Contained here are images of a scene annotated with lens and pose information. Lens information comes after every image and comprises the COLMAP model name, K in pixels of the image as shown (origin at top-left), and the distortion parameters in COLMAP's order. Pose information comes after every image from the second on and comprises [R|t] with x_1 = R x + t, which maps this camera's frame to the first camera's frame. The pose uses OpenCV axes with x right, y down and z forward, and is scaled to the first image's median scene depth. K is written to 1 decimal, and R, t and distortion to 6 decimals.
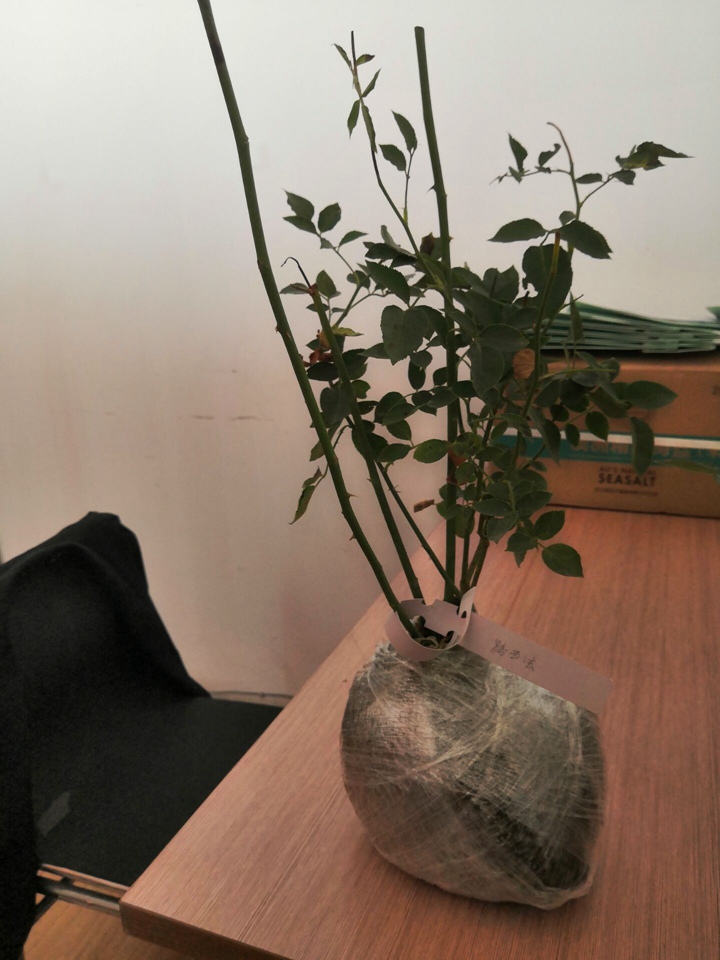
lens RADIAL K [[751.4, 0, 360.0], [0, 751.4, 480.0], [0, 0, 1]] dist [-0.046517, 0.003371]
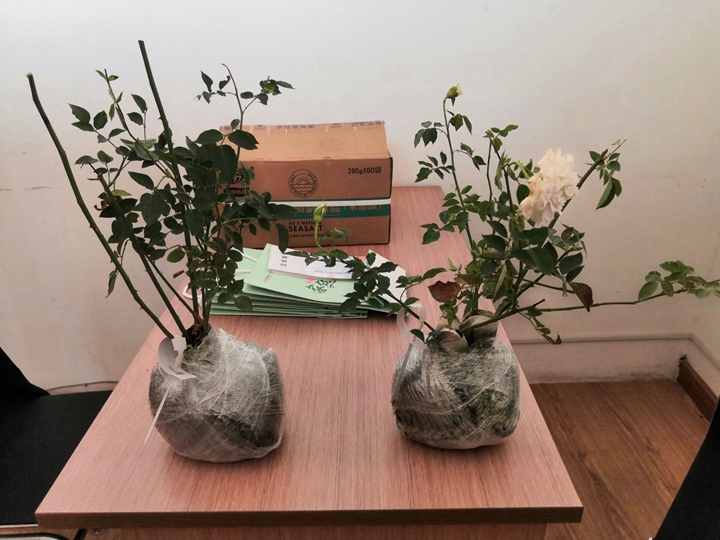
lens RADIAL K [[549.6, 0, 360.0], [0, 549.6, 270.0], [0, 0, 1]] dist [-0.009432, 0.002674]
pose [[0.925041, -0.132020, 0.356189, 0.019737], [0.081071, 0.984674, 0.154419, -0.174471], [-0.371116, -0.113967, 0.921566, -0.494332]]
